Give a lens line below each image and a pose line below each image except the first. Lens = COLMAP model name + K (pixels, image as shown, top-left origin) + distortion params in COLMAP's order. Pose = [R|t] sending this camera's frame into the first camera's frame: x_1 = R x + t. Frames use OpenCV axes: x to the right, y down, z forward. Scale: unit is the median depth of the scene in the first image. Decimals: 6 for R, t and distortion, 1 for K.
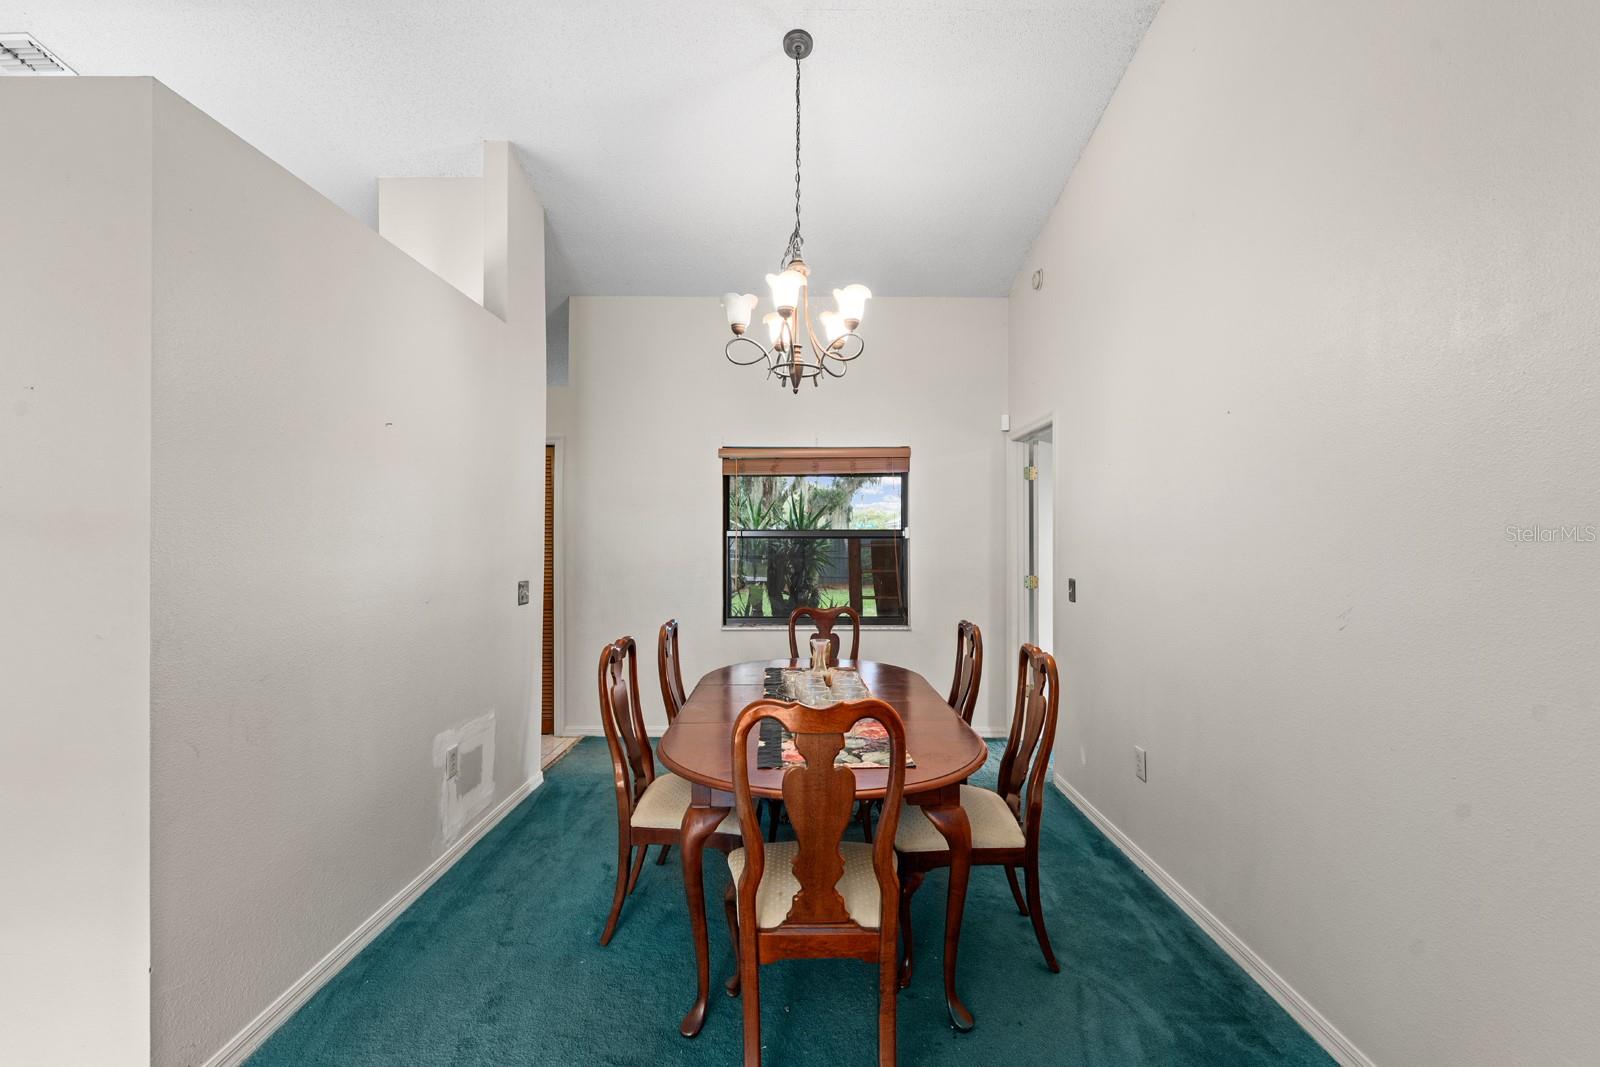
lens RADIAL K [[663.6, 0, 805.8], [0, 663.6, 536.1], [0, 0, 1]] dist [-0.002498, -0.000887]
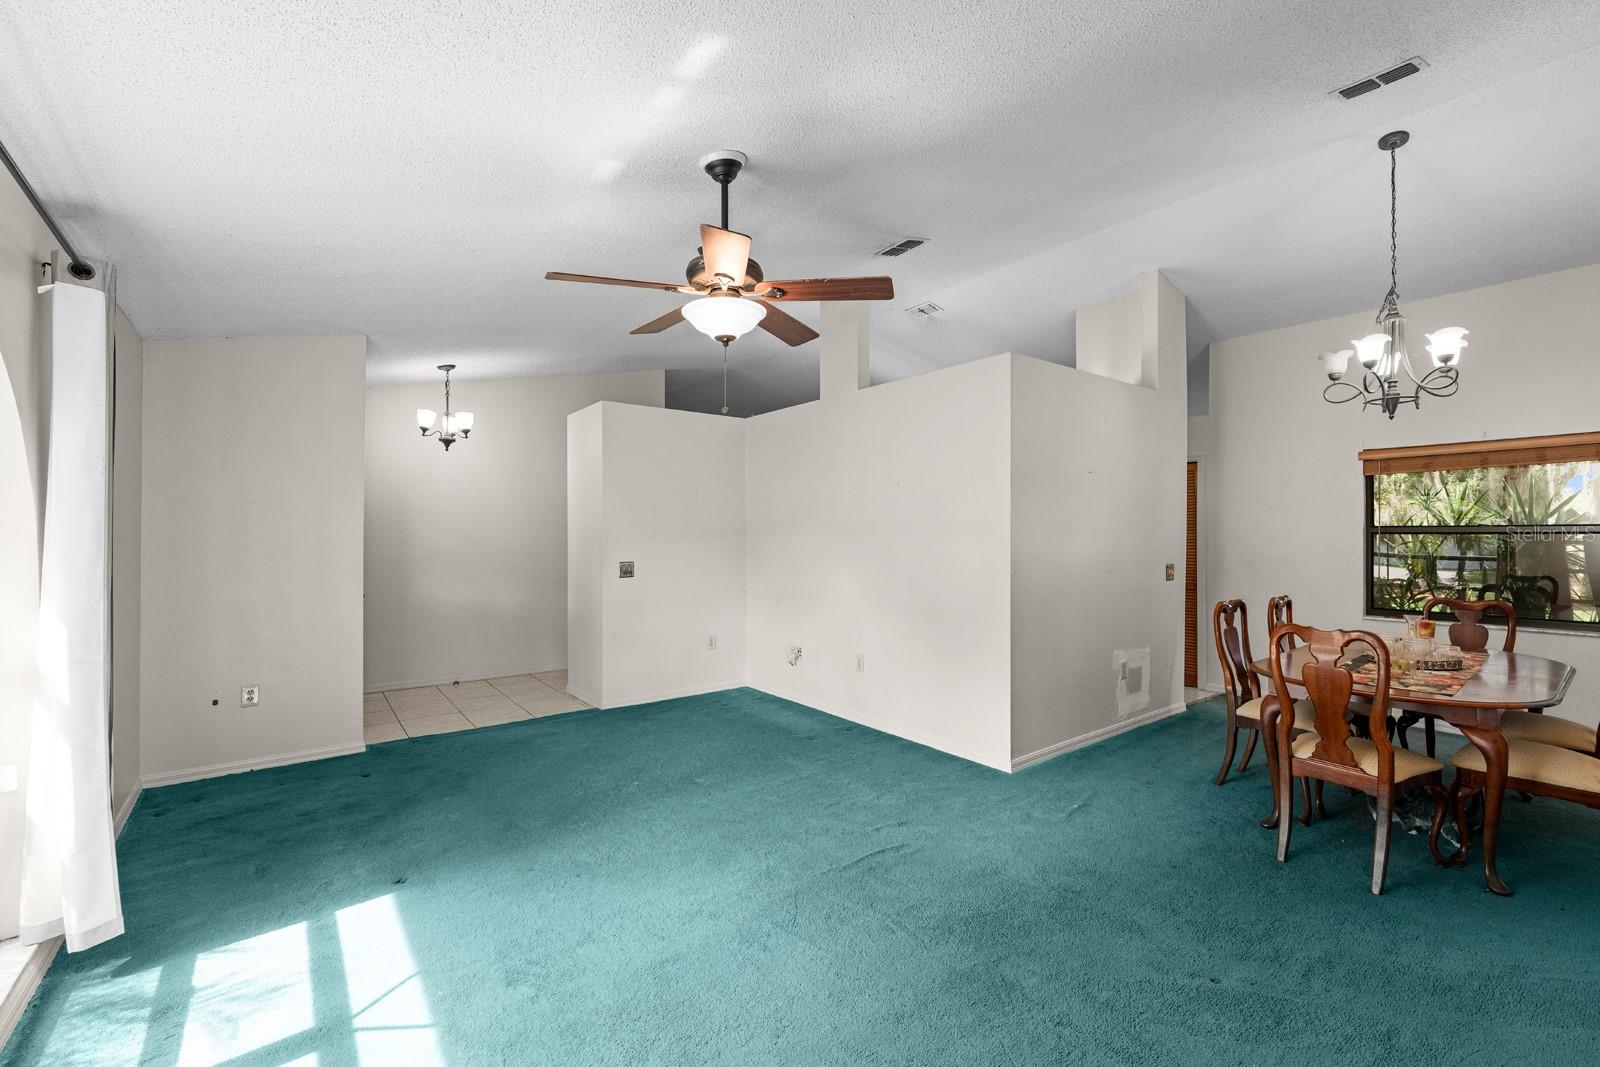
lens RADIAL K [[663.6, 0, 811.0], [0, 663.6, 531.7], [0, 0, 1]] dist [-0.002498, -0.000887]
pose [[0.613126, -0.002585, -0.789981, 0.277155], [0.001008, 0.999996, -0.002490, 0.001325], [0.789985, 0.000730, 0.613126, -0.591272]]
